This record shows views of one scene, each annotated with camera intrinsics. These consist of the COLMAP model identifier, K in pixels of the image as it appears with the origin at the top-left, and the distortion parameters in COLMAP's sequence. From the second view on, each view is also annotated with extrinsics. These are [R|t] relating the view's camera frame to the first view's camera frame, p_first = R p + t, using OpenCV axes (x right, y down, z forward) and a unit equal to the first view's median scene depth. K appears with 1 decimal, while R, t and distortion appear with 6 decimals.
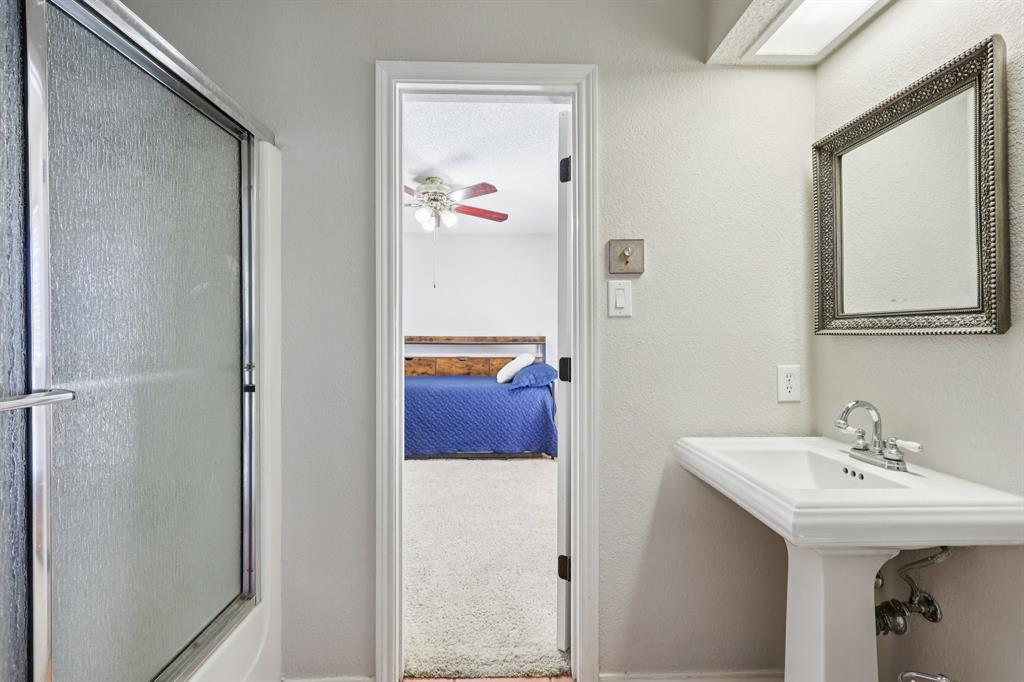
lens RADIAL K [[442.3, 0, 509.8], [0, 442.3, 337.9], [0, 0, 1]] dist [0.008934, 0.000010]
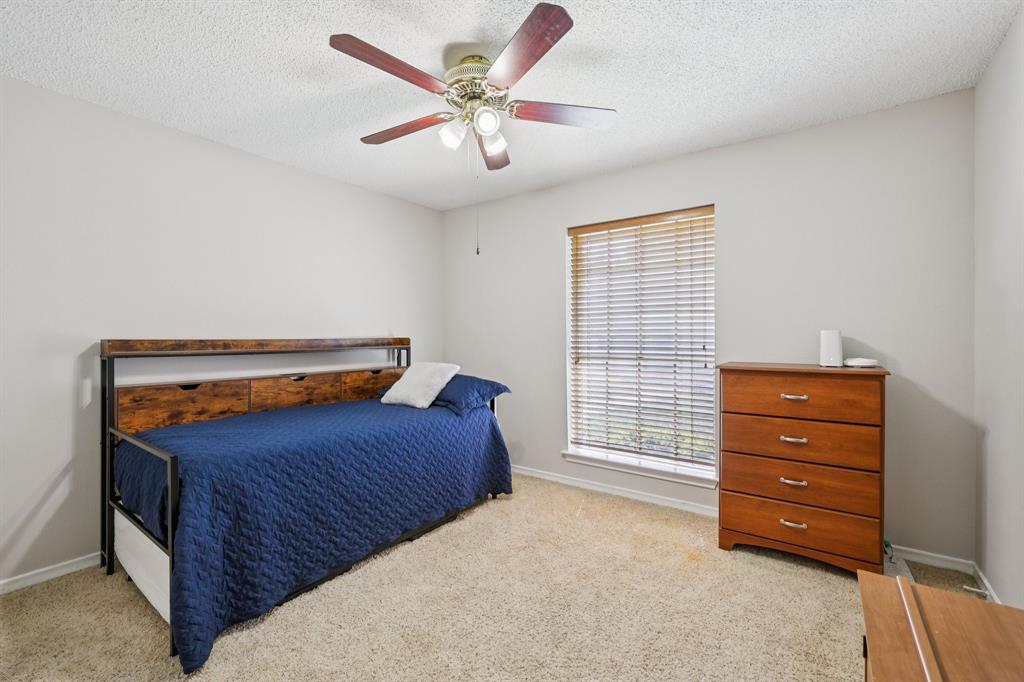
lens RADIAL K [[442.3, 0, 520.2], [0, 442.3, 334.0], [0, 0, 1]] dist [0.008934, 0.000010]
pose [[0.601779, -0.002665, 0.798658, -0.399321], [0.010859, 0.999929, -0.004846, -0.004161], [-0.798589, 0.011589, 0.601765, 0.411632]]
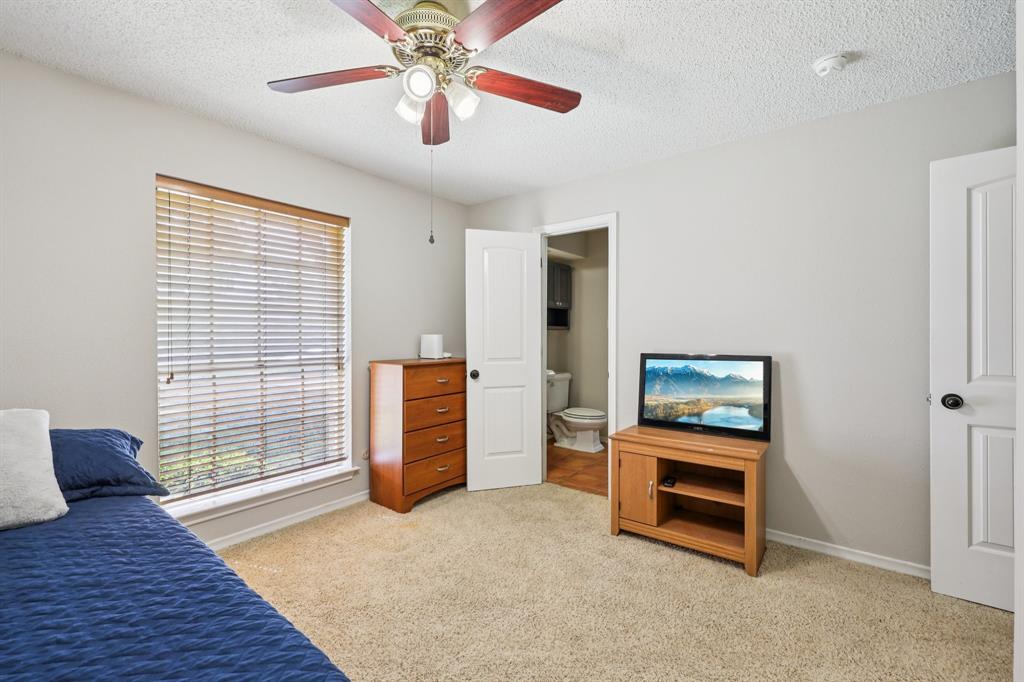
lens RADIAL K [[442.3, 0, 520.0], [0, 442.3, 337.0], [0, 0, 1]] dist [0.008934, 0.000010]
pose [[-0.779601, -0.000967, 0.626276, -0.369057], [0.007954, 0.999903, 0.011445, -0.009700], [-0.626226, 0.013904, -0.779518, 0.886312]]
